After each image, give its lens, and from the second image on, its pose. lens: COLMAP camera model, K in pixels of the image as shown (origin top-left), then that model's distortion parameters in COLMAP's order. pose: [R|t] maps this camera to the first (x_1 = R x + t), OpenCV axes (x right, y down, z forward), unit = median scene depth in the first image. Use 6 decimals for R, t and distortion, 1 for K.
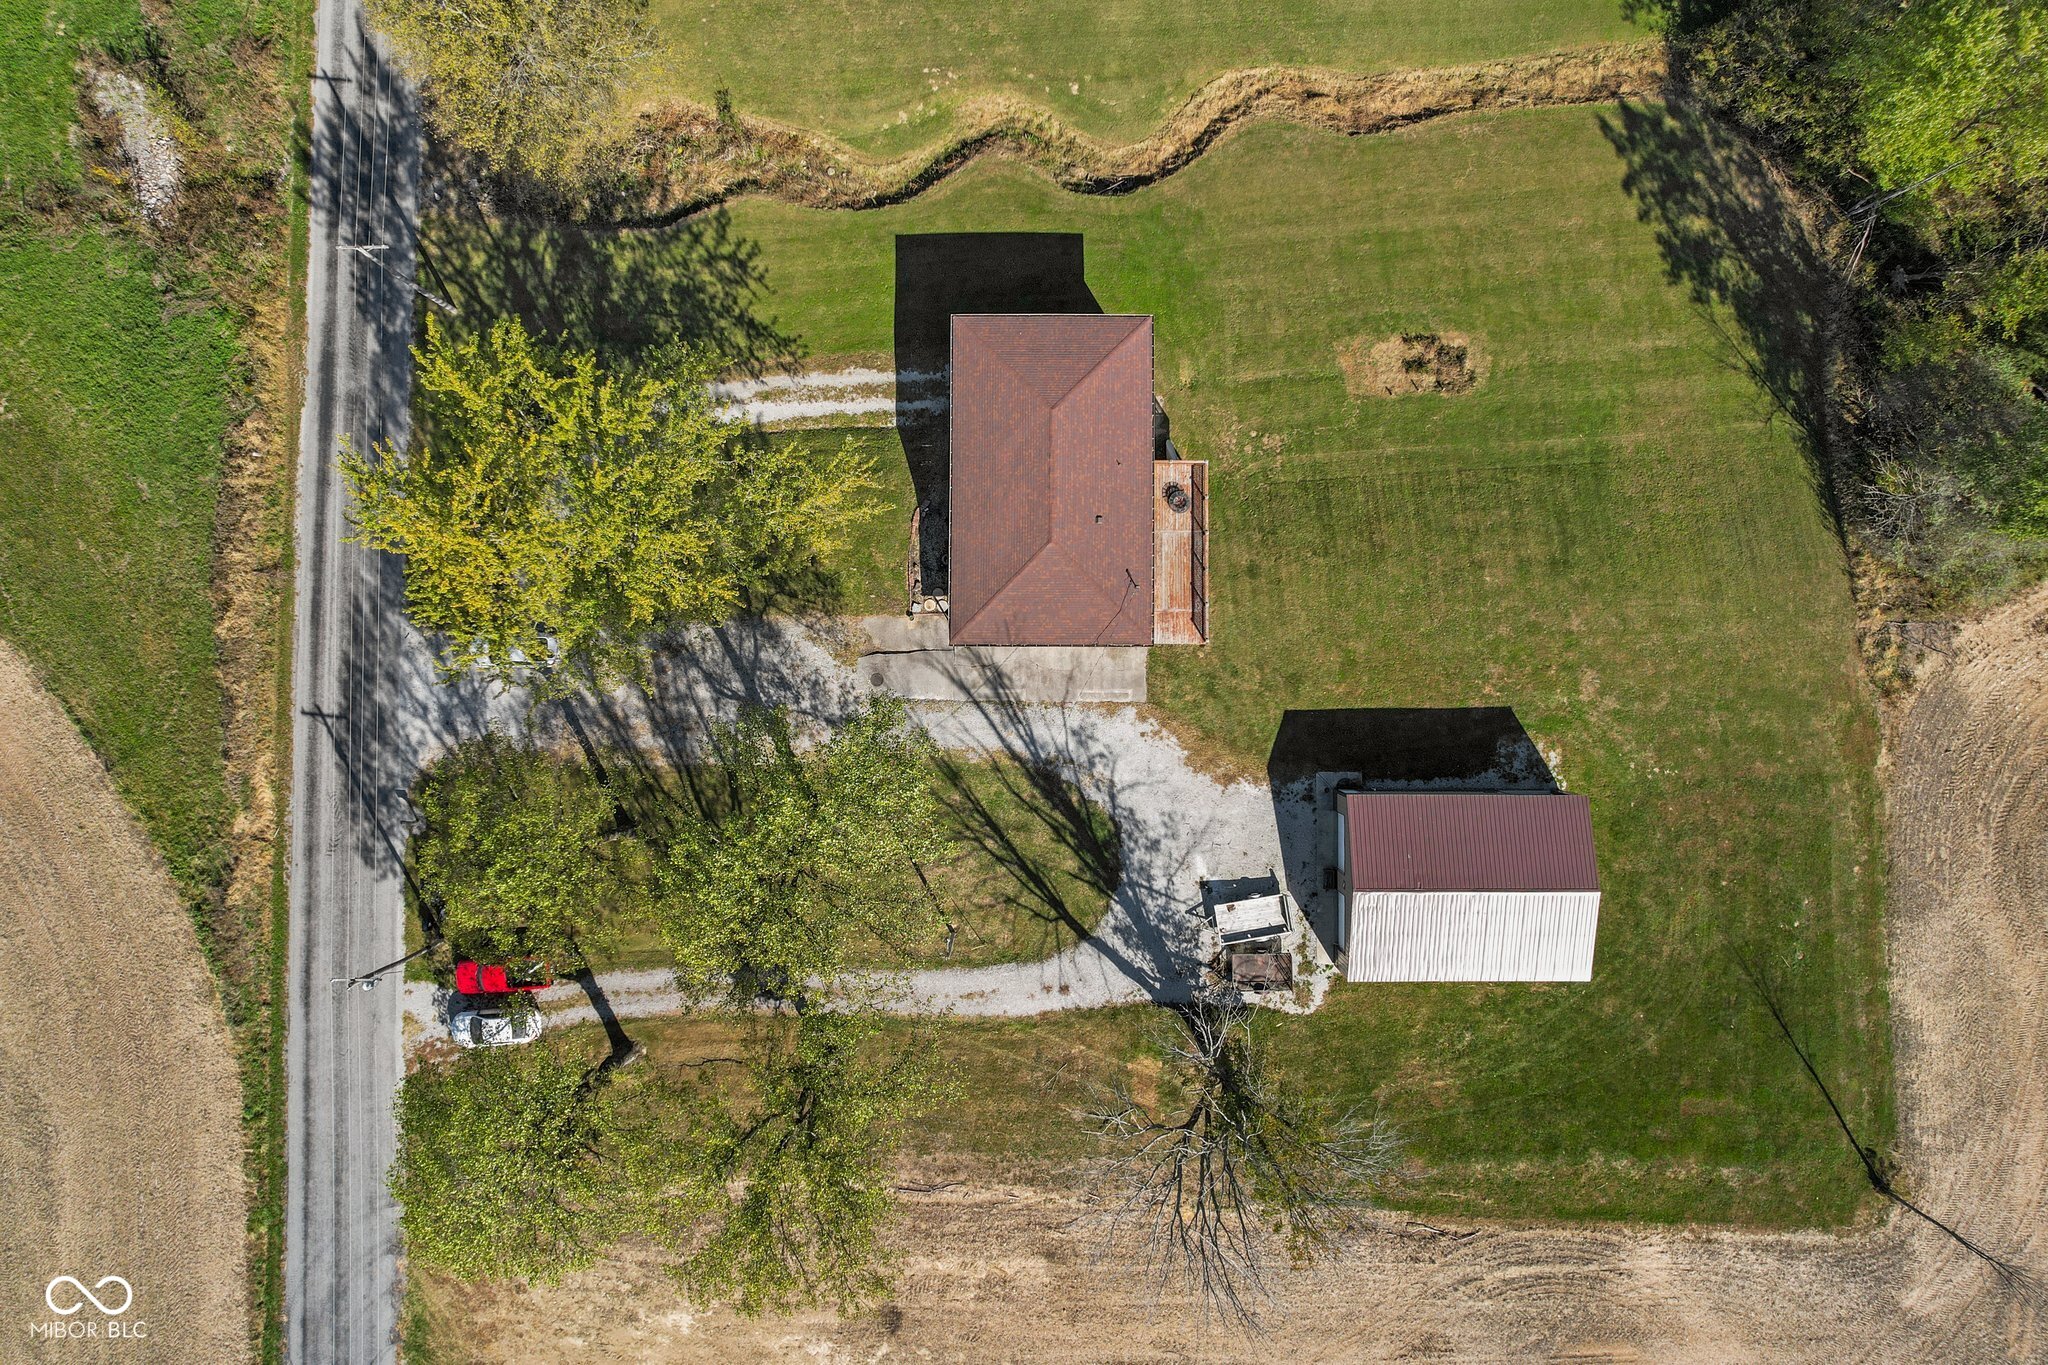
lens RADIAL K [[1328.5, 0, 1065.8], [0, 1328.5, 639.8], [0, 0, 1]] dist [-0.052992, 0.033218]
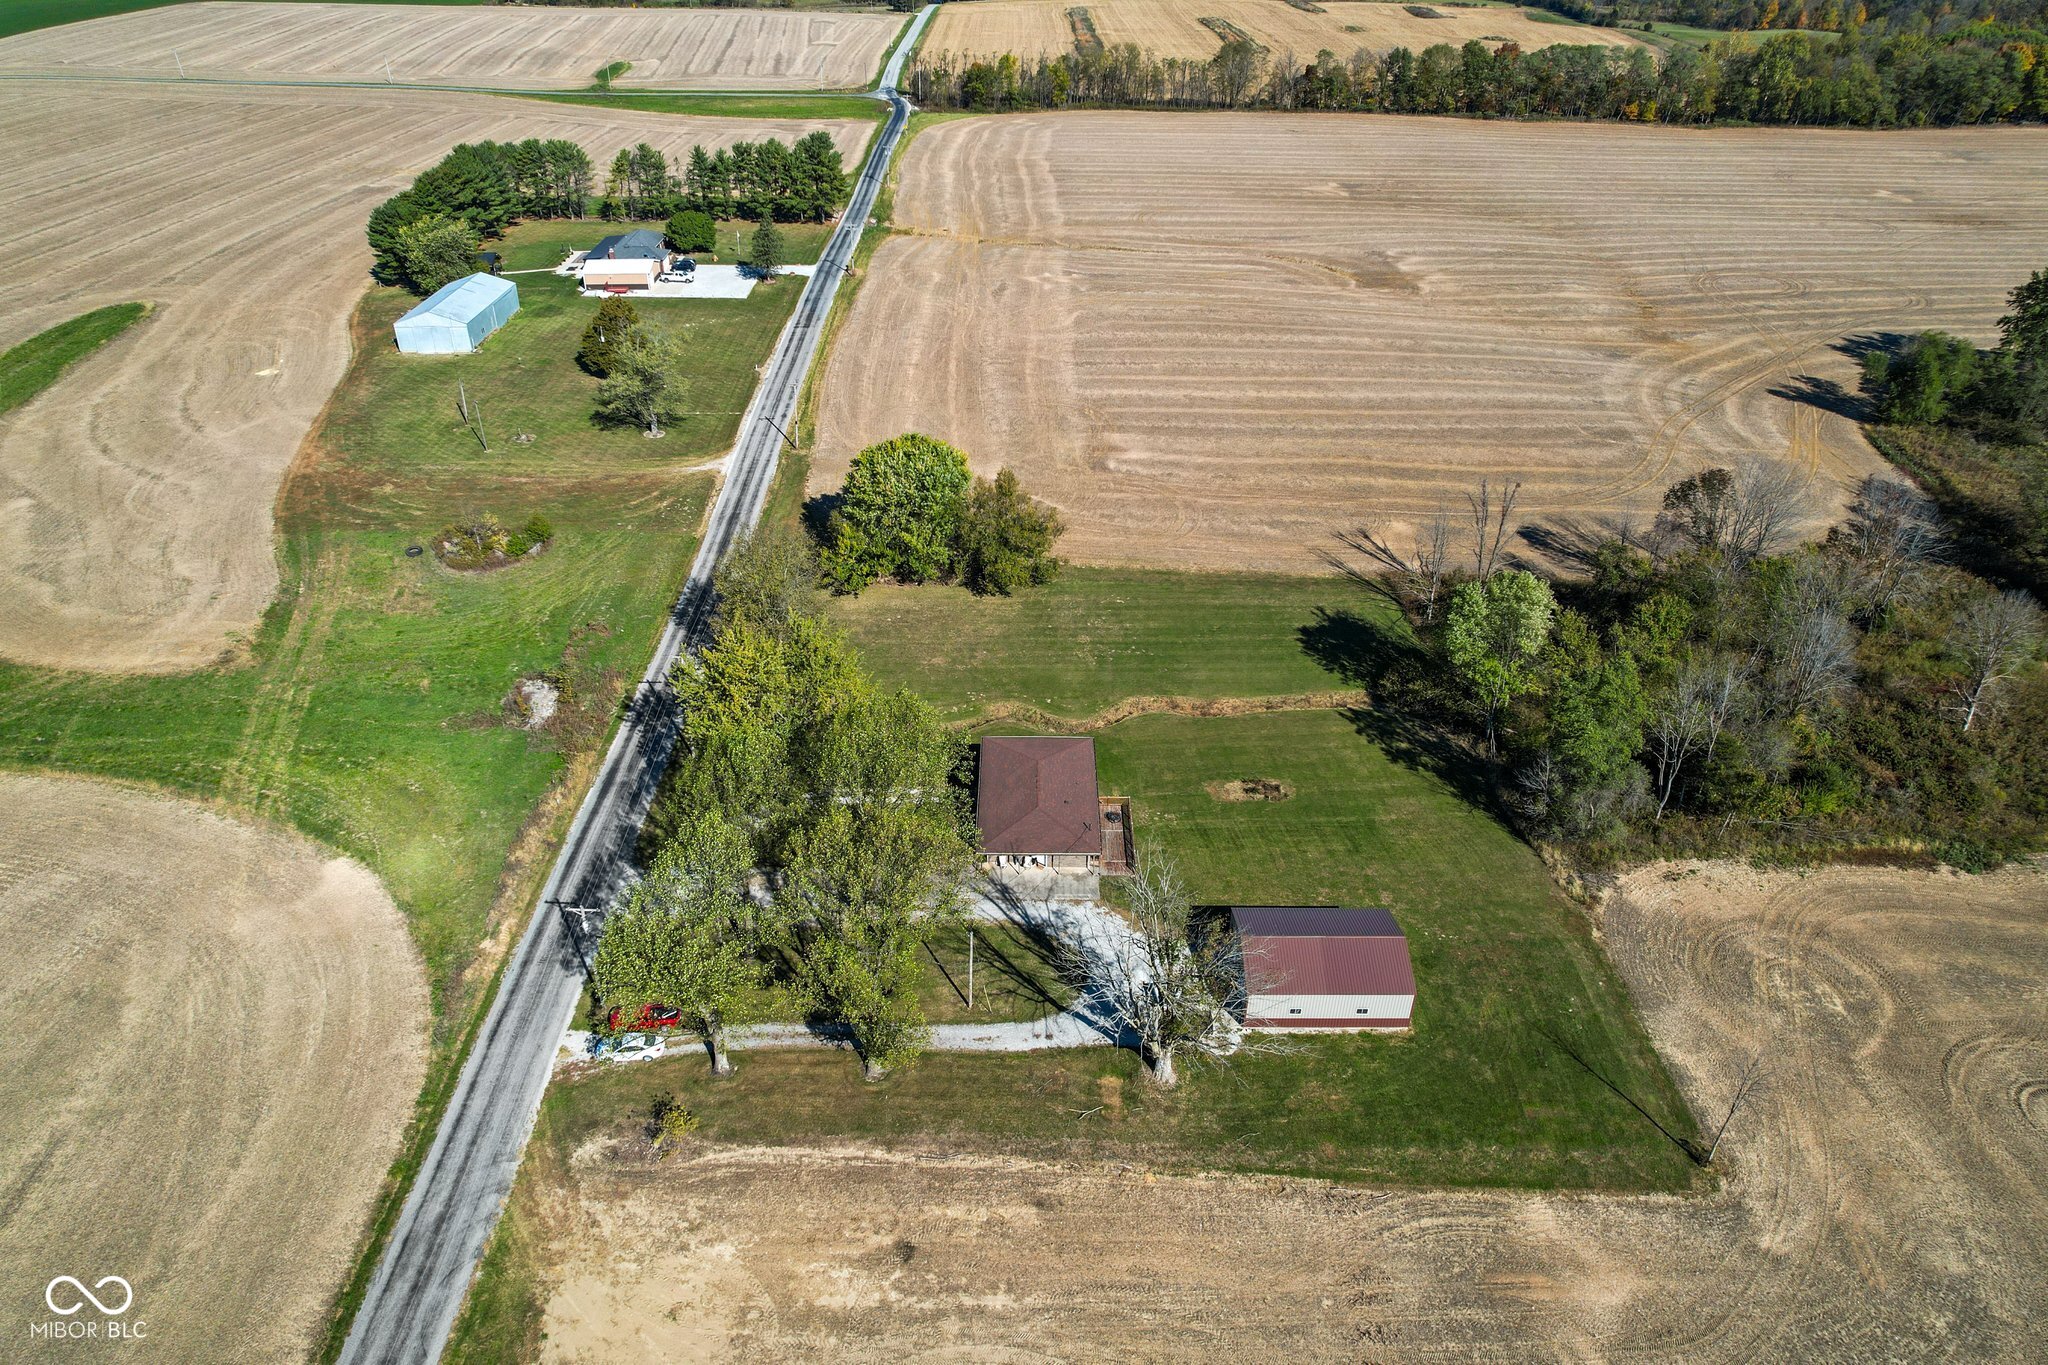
lens RADIAL K [[1328.5, 0, 1038.3], [0, 1328.5, 690.1], [0, 0, 1]] dist [-0.052992, 0.033218]
pose [[0.999941, 0.005470, 0.009436, -0.027298], [0.004560, 0.576218, -0.817283, 1.172245], [-0.009908, 0.817278, 0.576159, -0.088247]]
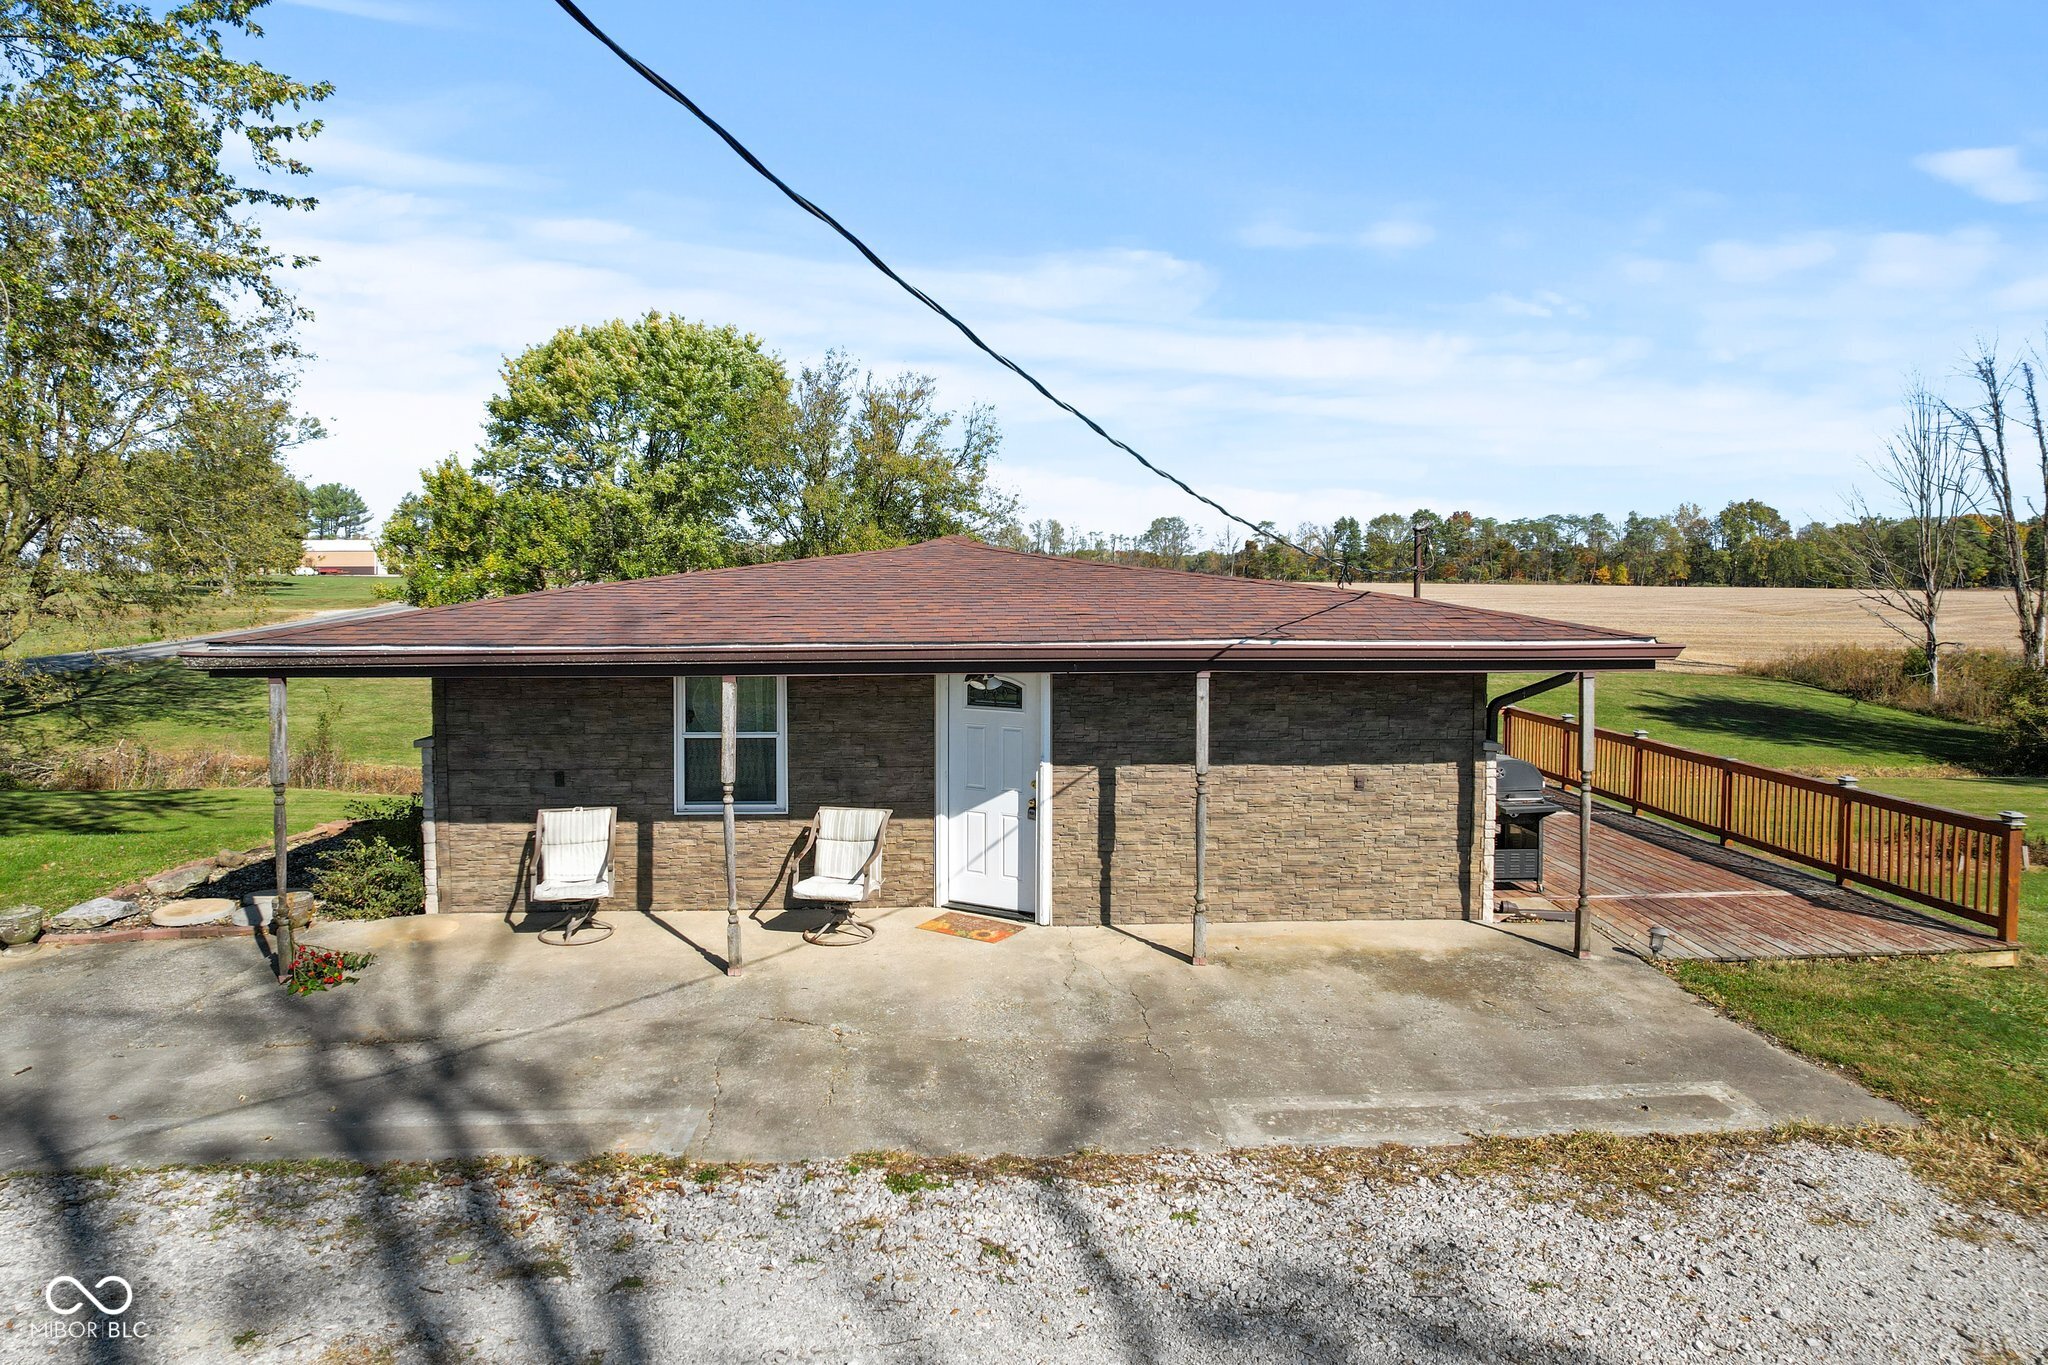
lens RADIAL K [[1328.5, 0, 1041.4], [0, 1328.5, 676.7], [0, 0, 1]] dist [-0.052992, 0.033218]
pose [[0.997497, -0.006351, 0.070416, -0.010205], [0.070682, 0.113386, -0.991034, 0.131164], [-0.001690, 0.993531, 0.113551, 0.961703]]
